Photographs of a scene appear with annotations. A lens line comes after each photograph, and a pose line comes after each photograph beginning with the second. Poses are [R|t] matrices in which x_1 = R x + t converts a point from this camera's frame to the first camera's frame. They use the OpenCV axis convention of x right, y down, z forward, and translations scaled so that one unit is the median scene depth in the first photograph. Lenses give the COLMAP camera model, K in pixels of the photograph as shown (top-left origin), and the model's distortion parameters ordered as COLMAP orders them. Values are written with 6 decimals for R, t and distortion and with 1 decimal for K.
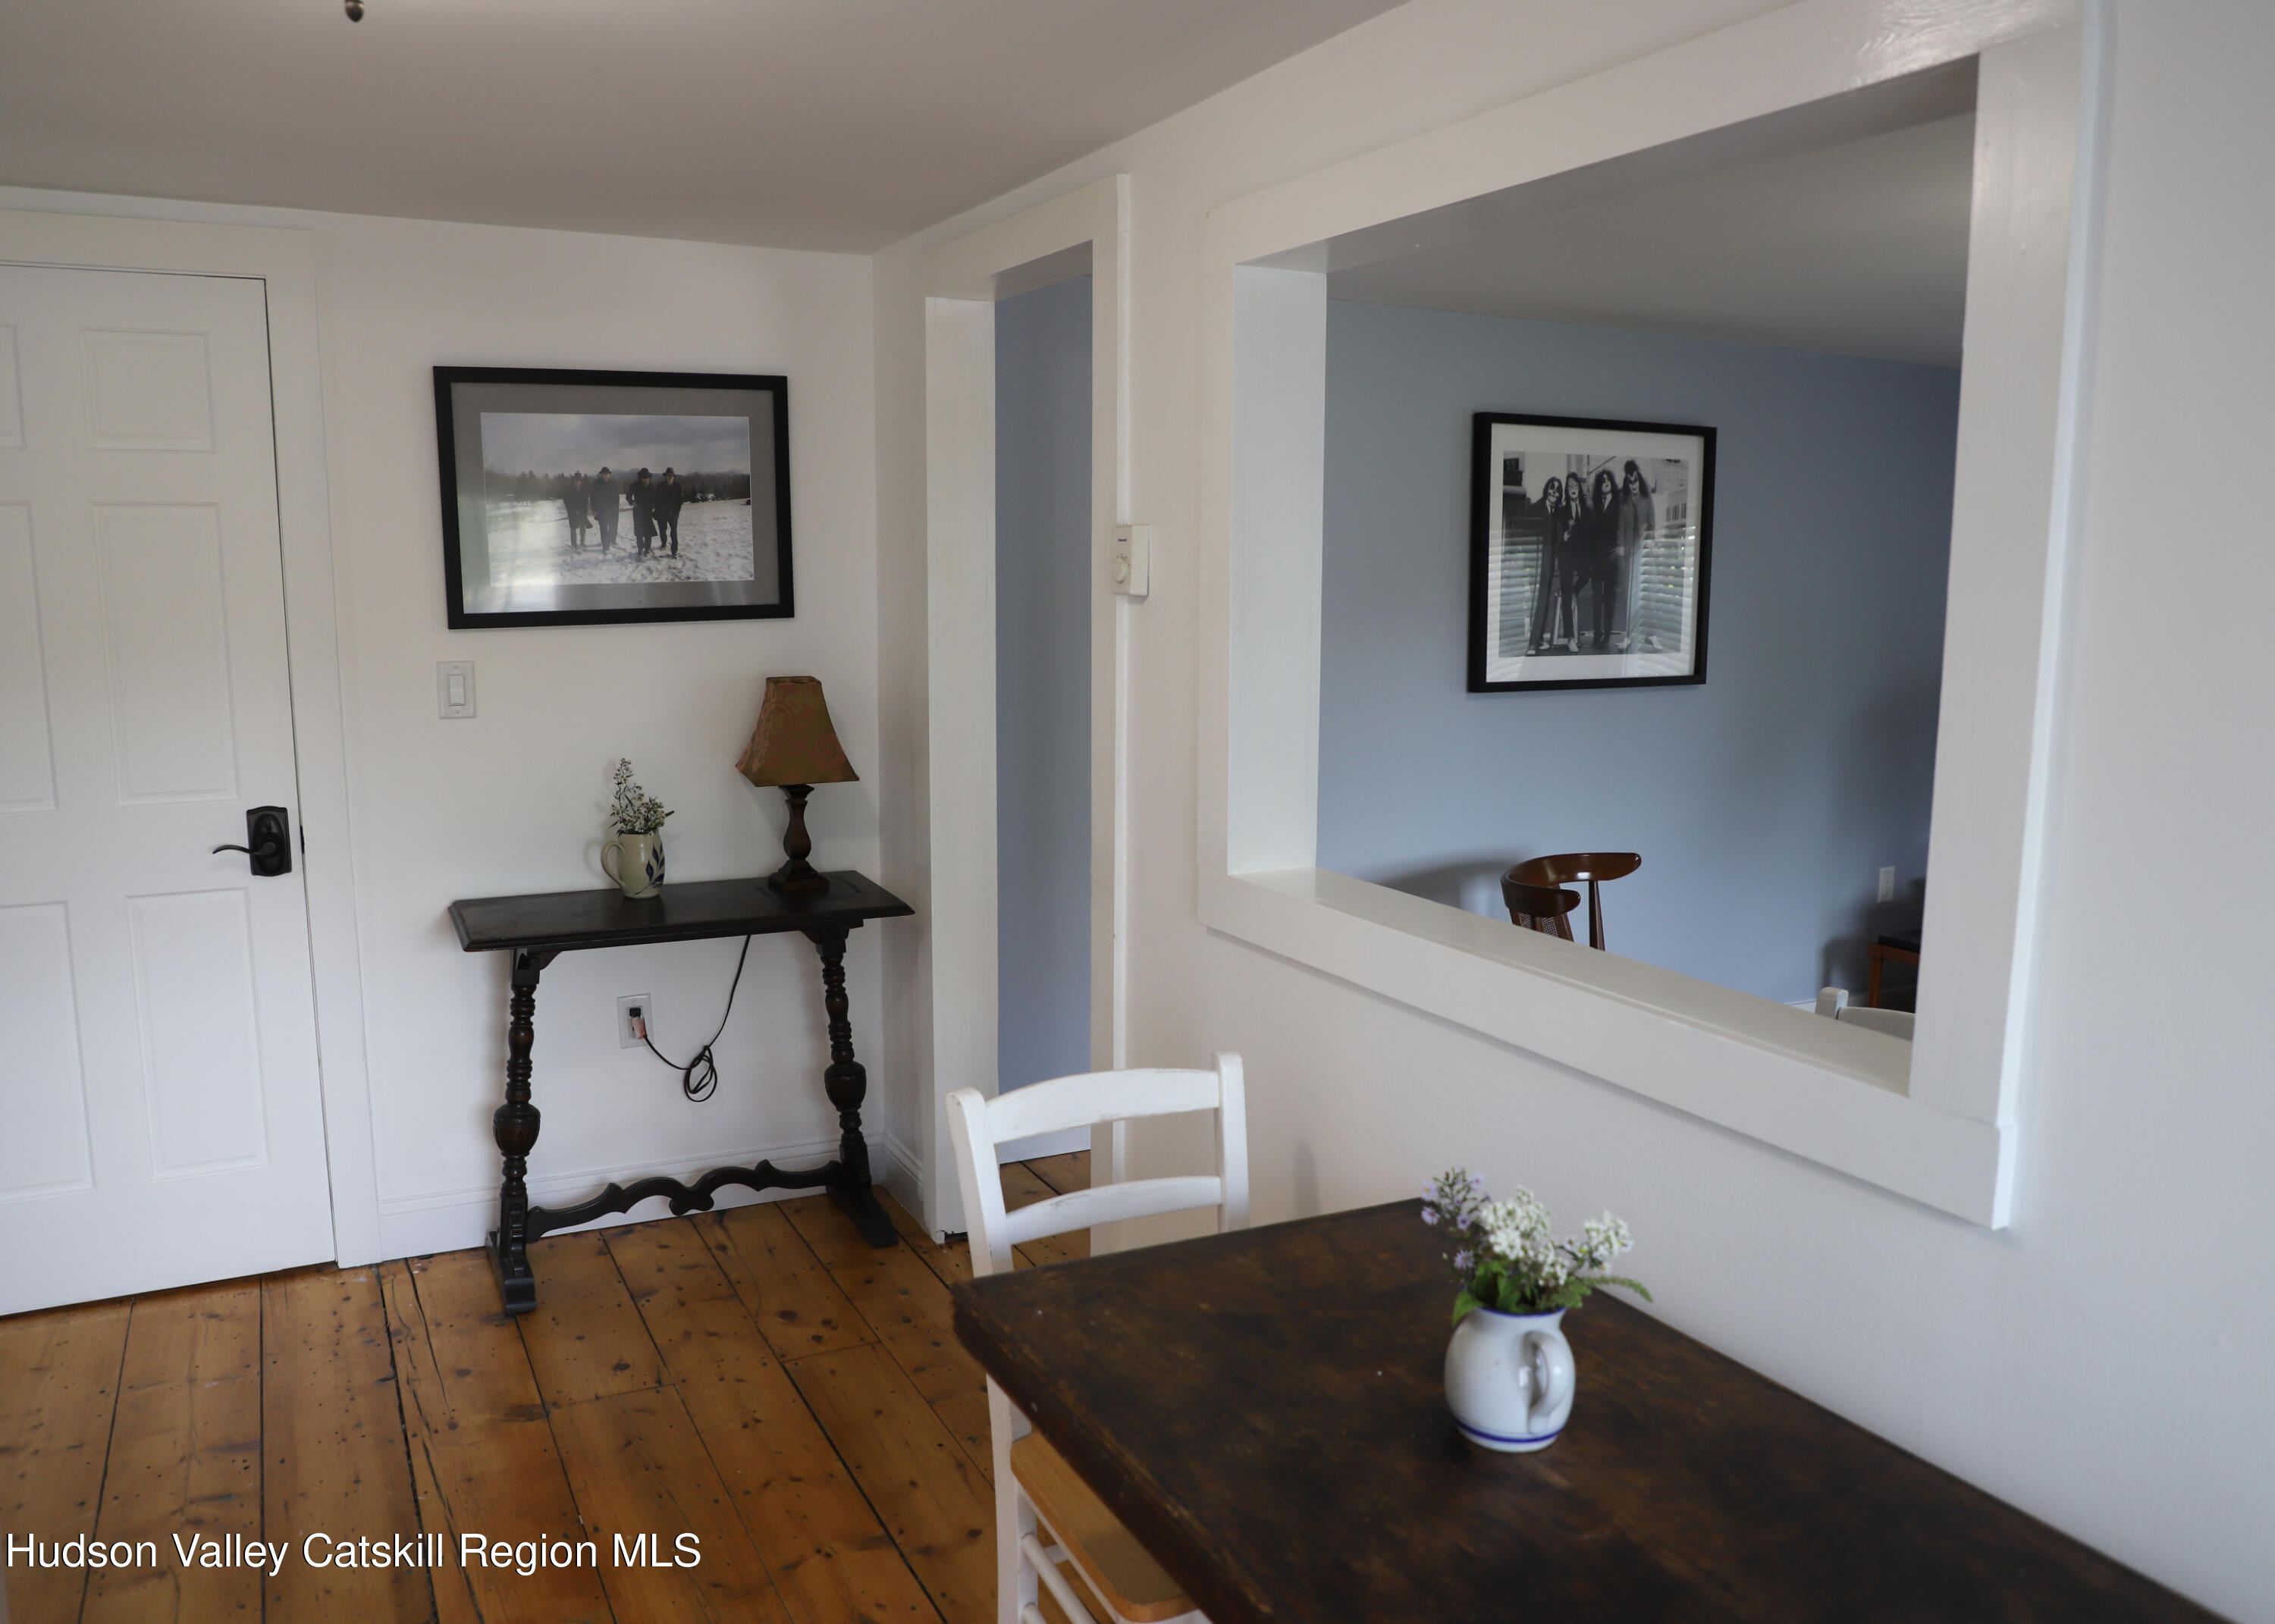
lens RADIAL K [[1719.1, 0, 1141.5], [0, 1719.1, 788.0], [0, 0, 1]] dist [-0.011803, -0.003398]
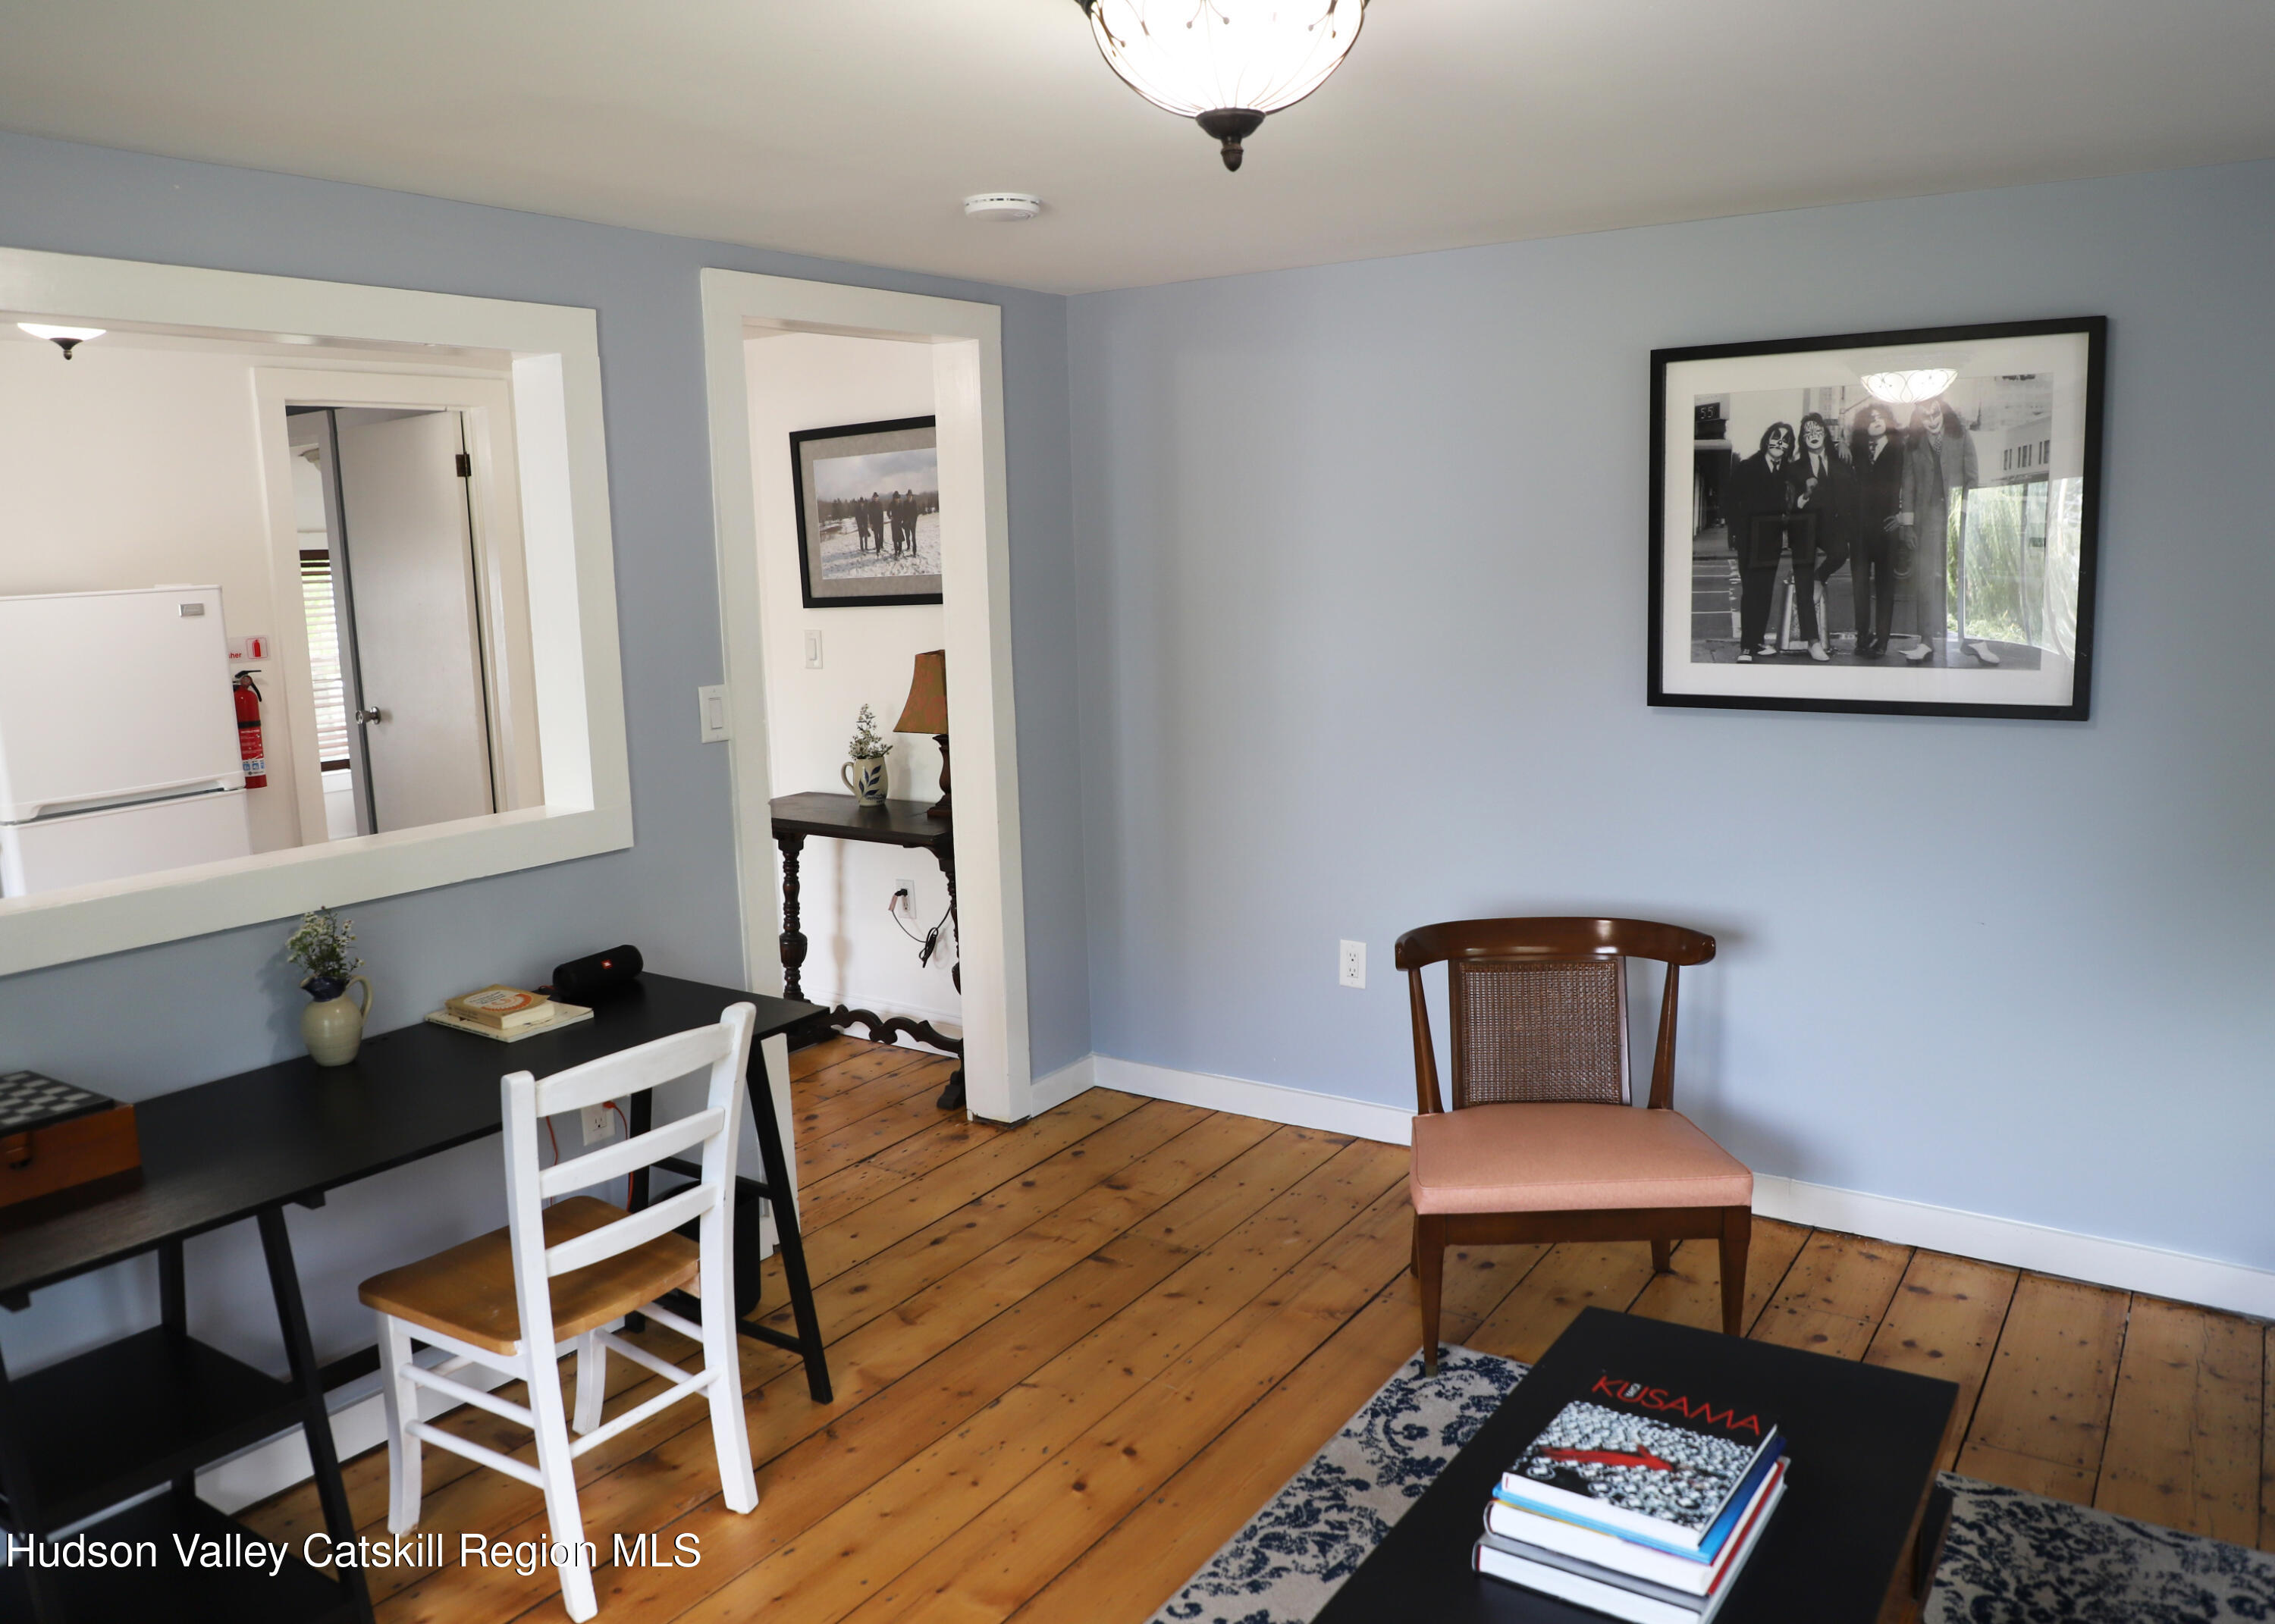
lens RADIAL K [[1734.8, 0, 1164.7], [0, 1734.8, 812.8], [0, 0, 1]] dist [-0.001676, -0.002692]
pose [[0.460815, 0.112053, -0.880394, 0.795067], [-0.099121, 0.992289, 0.074413, -0.043441], [0.881944, 0.052975, 0.468368, 0.425440]]
